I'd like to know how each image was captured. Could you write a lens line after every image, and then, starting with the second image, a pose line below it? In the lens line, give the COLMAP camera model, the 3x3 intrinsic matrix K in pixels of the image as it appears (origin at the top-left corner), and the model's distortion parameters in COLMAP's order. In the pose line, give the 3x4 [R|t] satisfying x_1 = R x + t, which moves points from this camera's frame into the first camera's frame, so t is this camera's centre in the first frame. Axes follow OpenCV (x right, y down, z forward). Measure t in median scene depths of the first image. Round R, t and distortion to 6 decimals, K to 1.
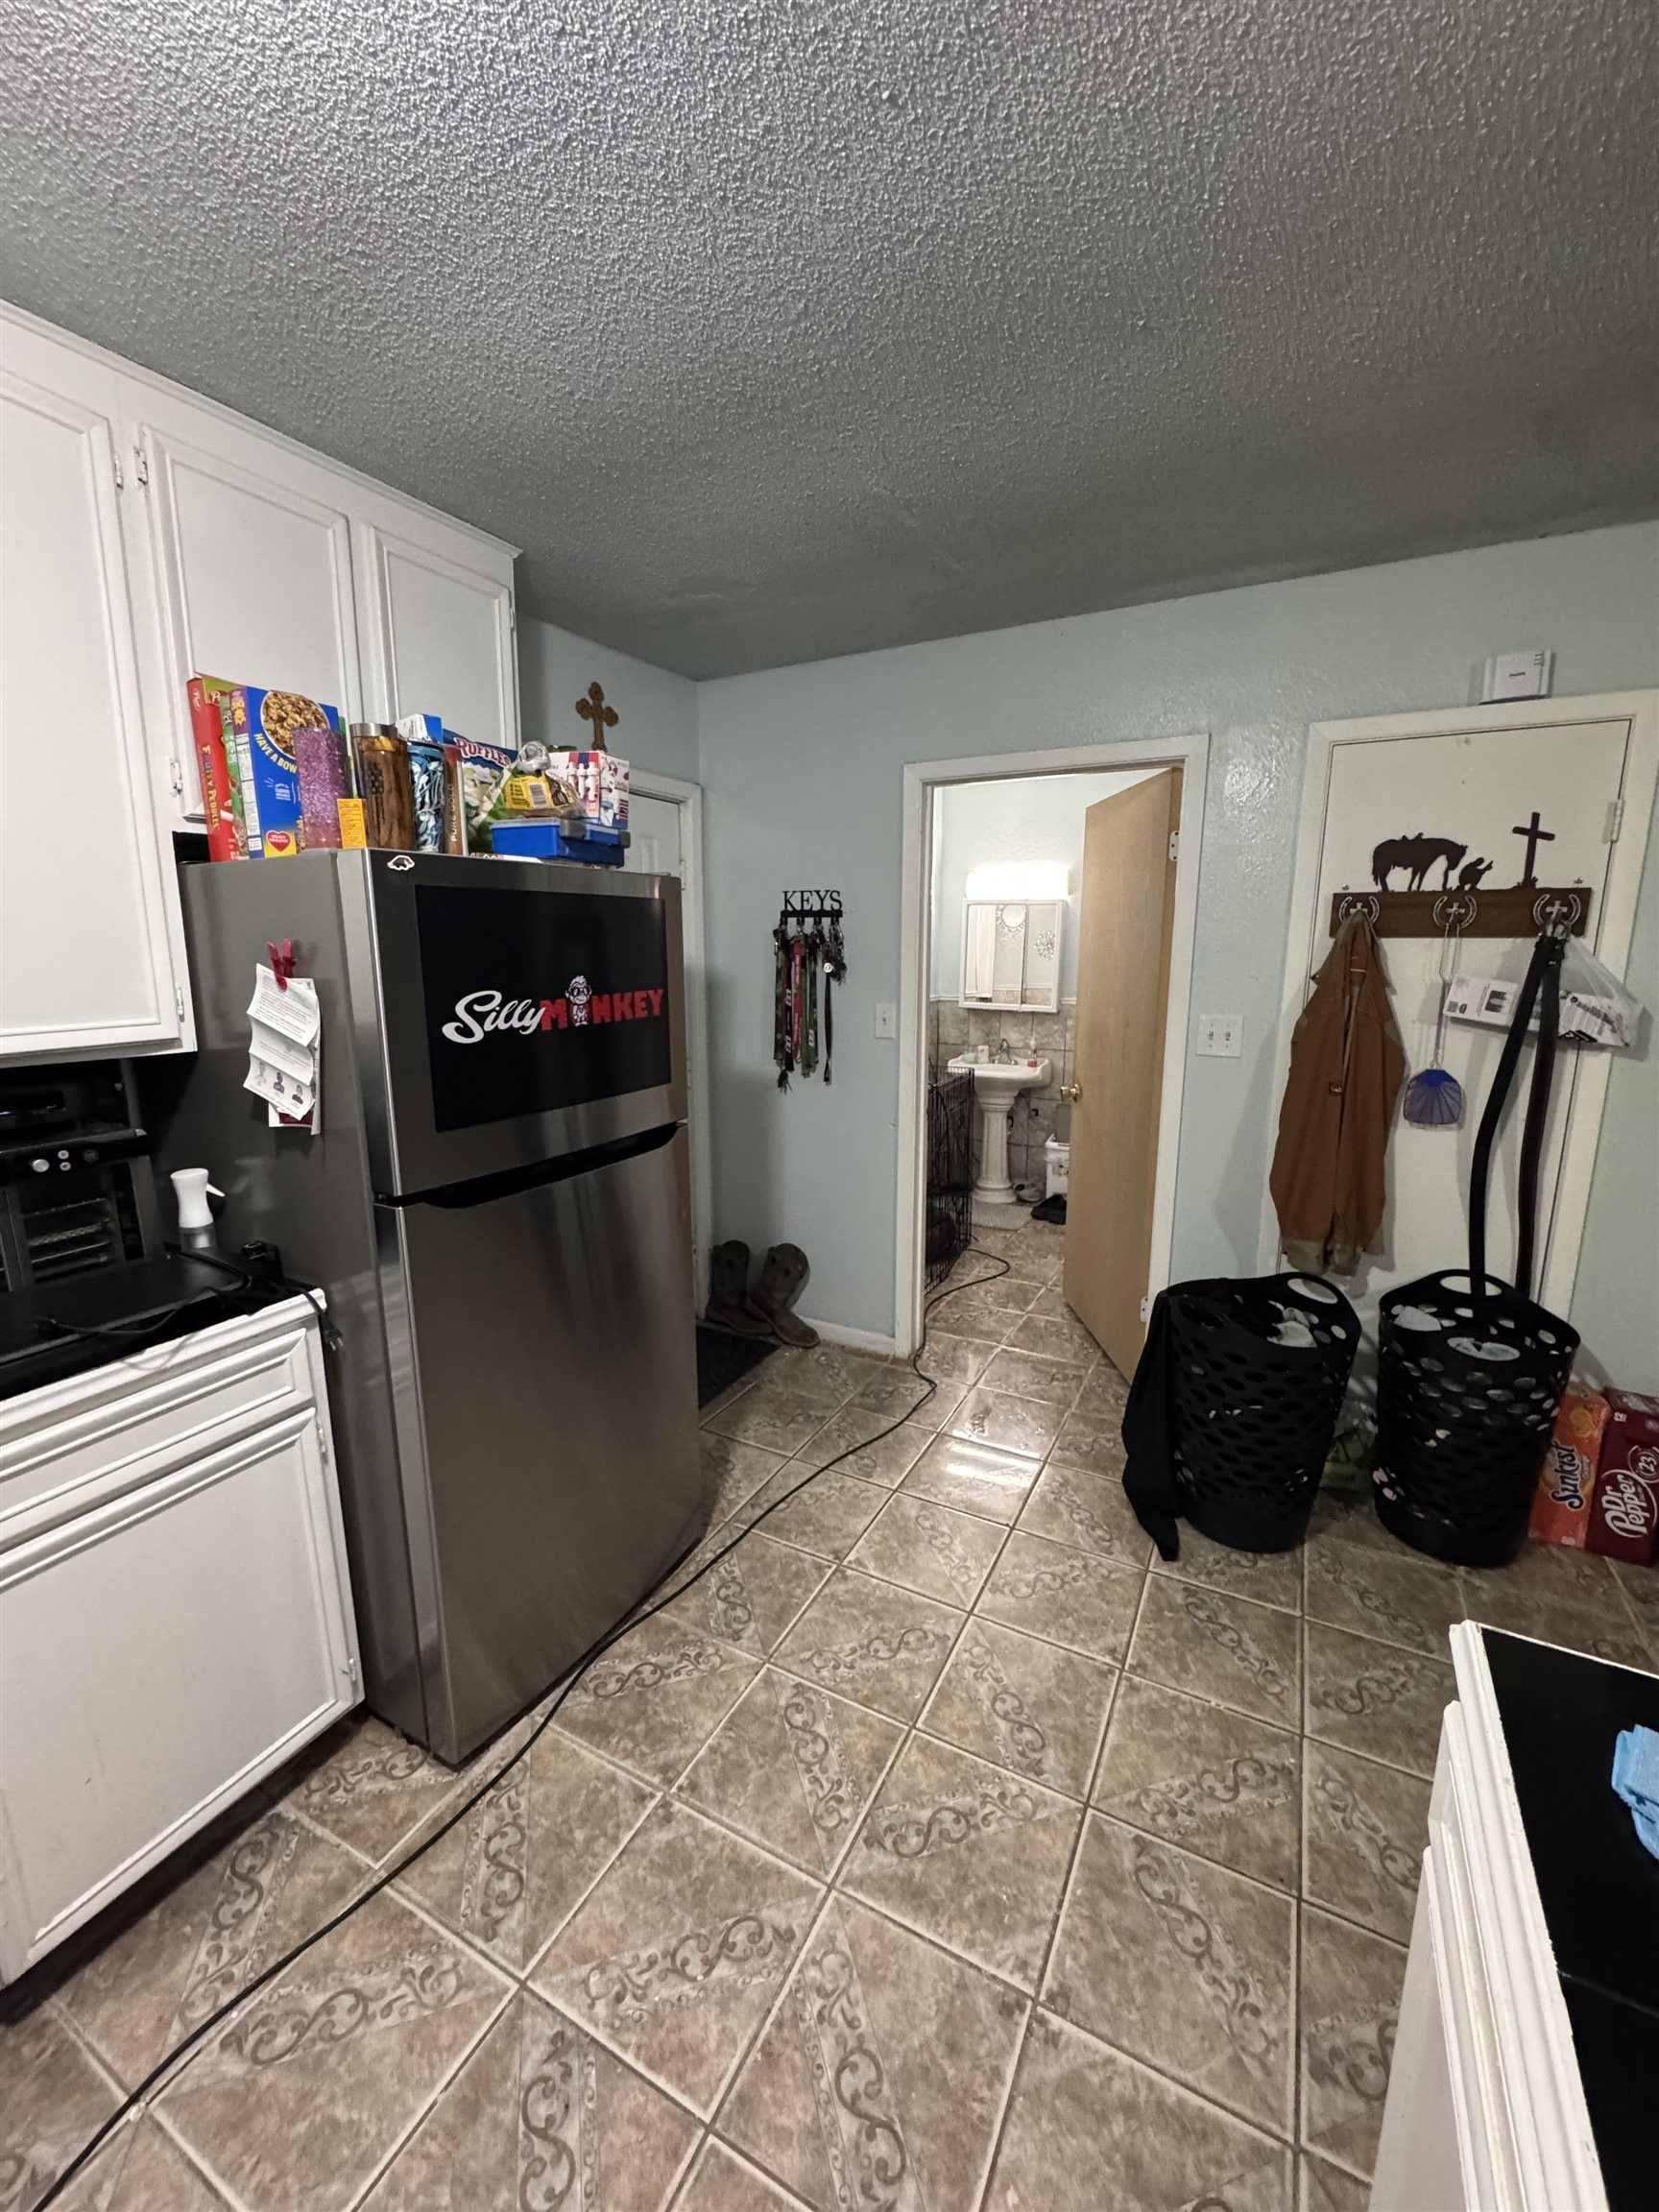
lens RADIAL K [[886.5, 0, 829.5], [0, 886.5, 1106.0], [0, 0, 1]] dist [-0.000843, -0.000069]
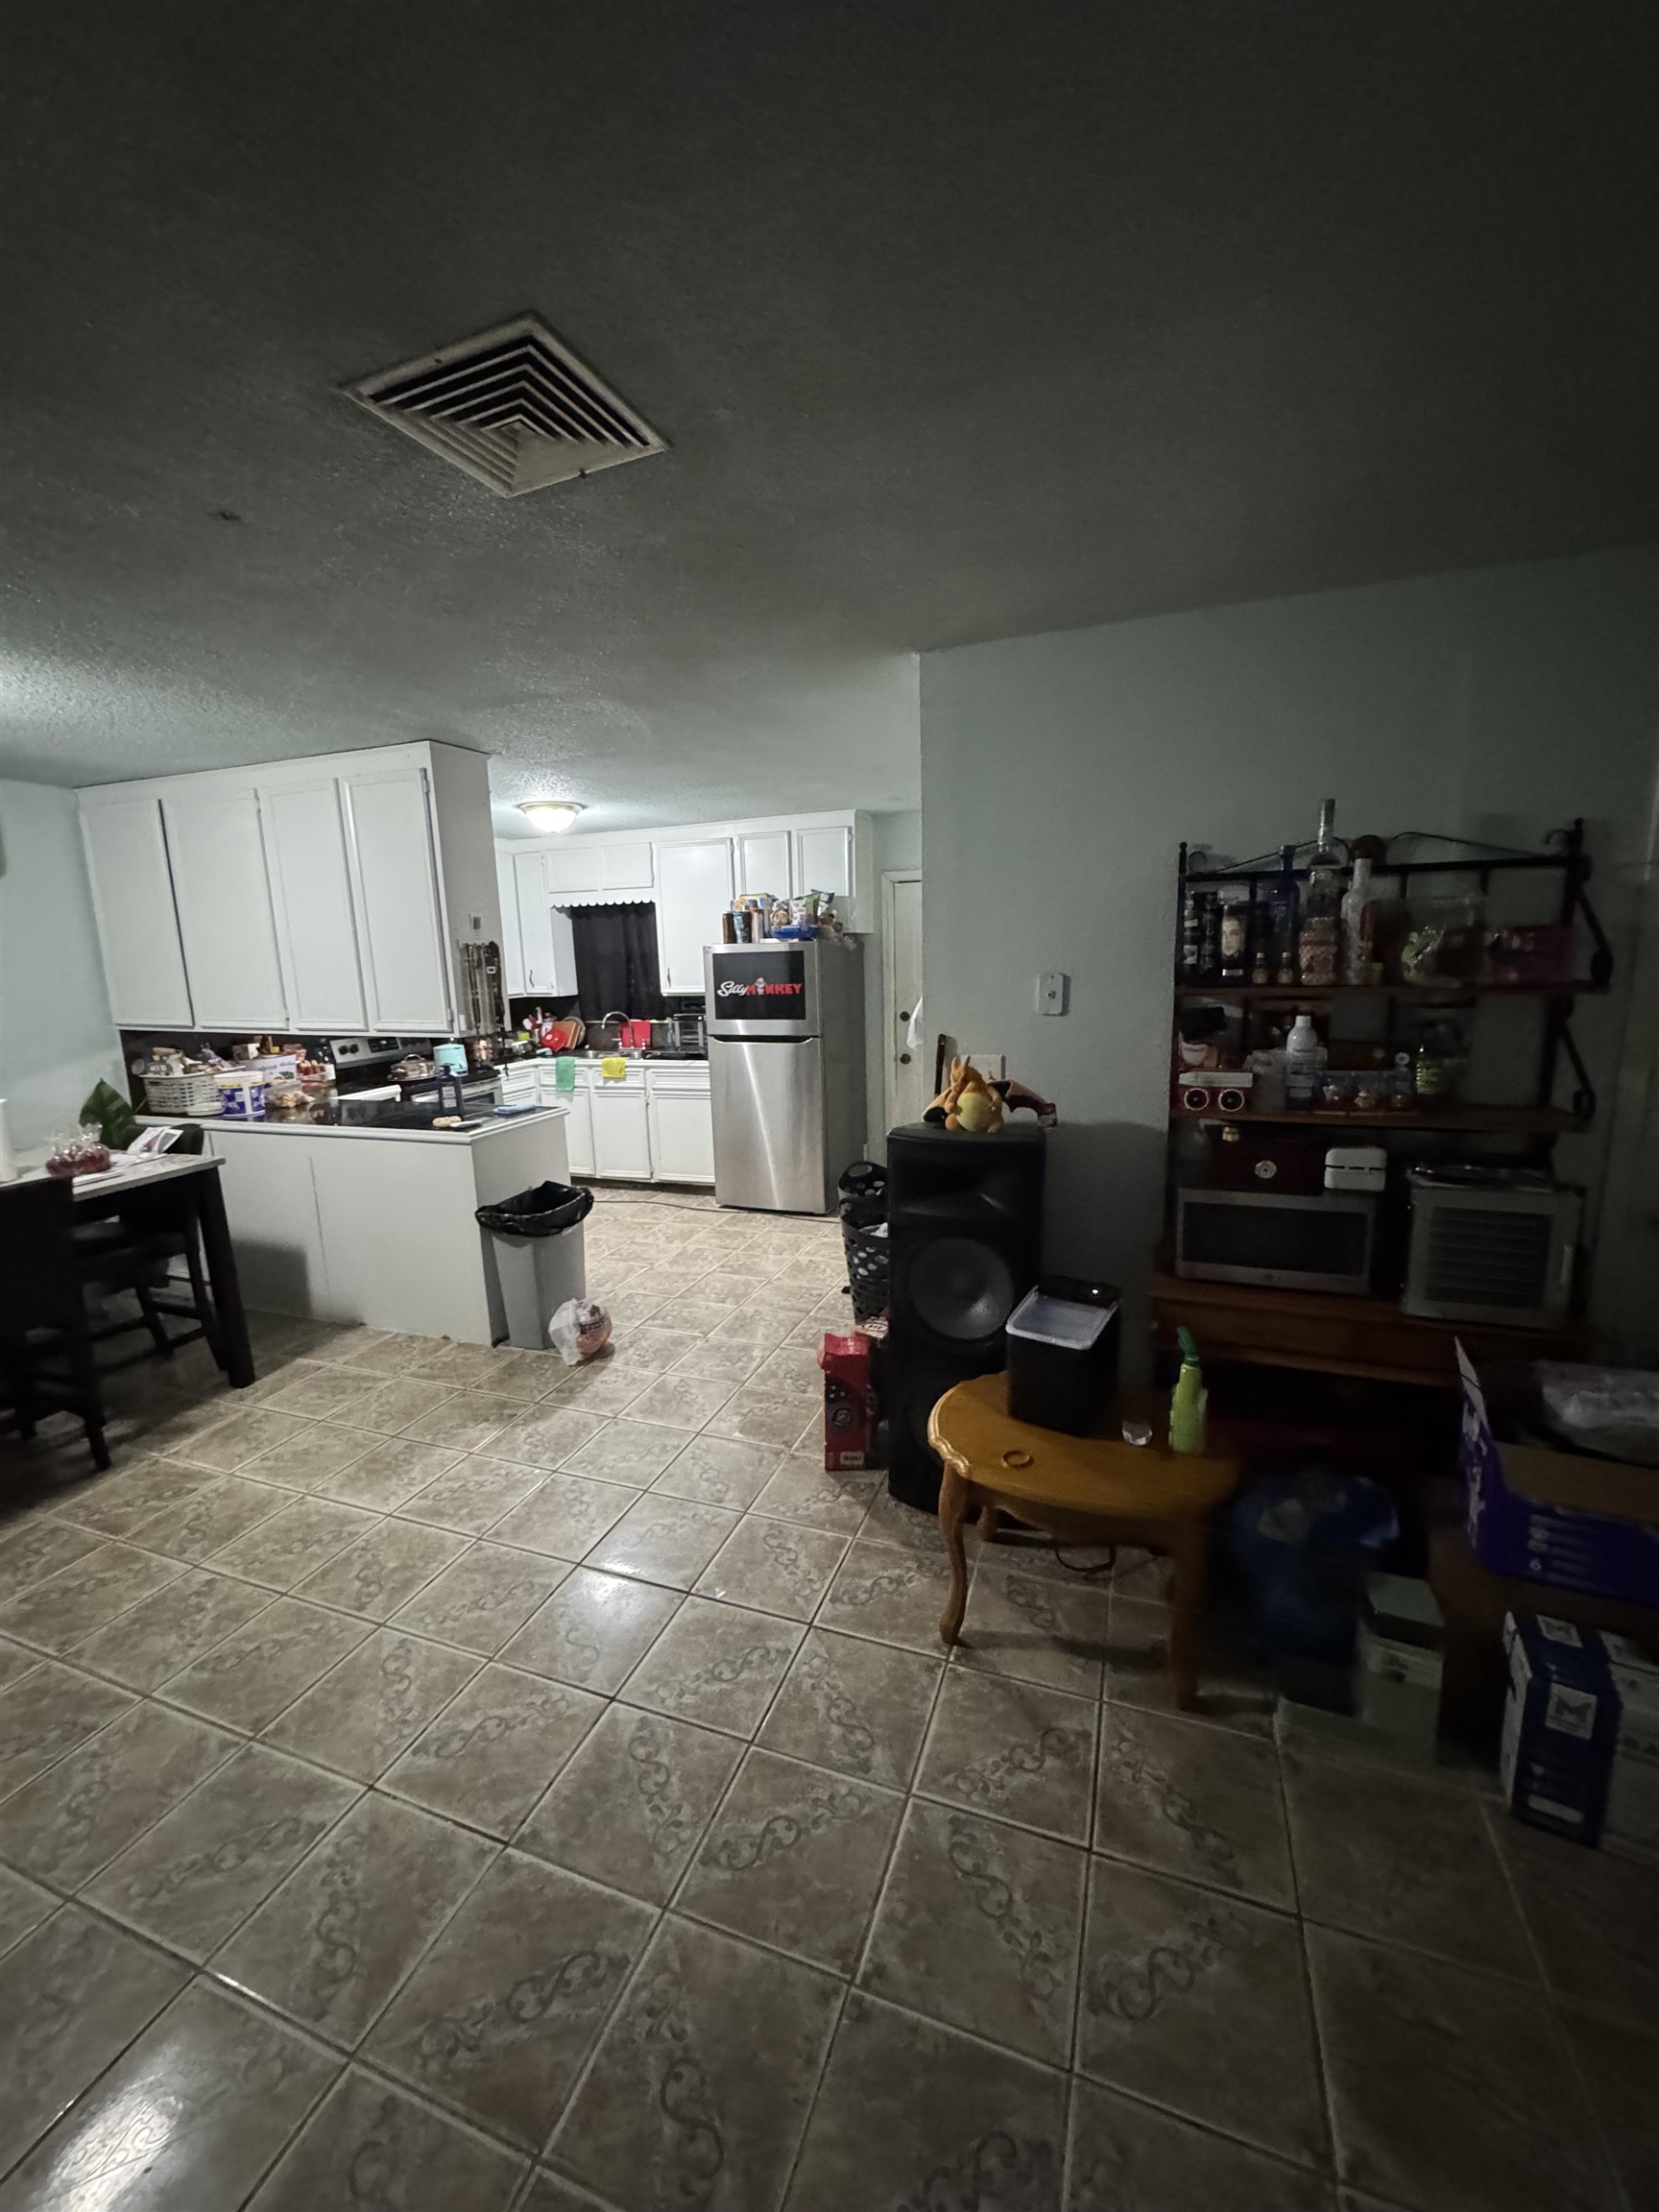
lens RADIAL K [[886.5, 0, 829.5], [0, 886.5, 1106.0], [0, 0, 1]] dist [-0.000843, -0.000069]
pose [[0.126006, 0.170793, -0.977217, 3.571224], [-0.153675, 0.976538, 0.150859, -0.269555], [0.980054, 0.131165, 0.149296, 1.038310]]
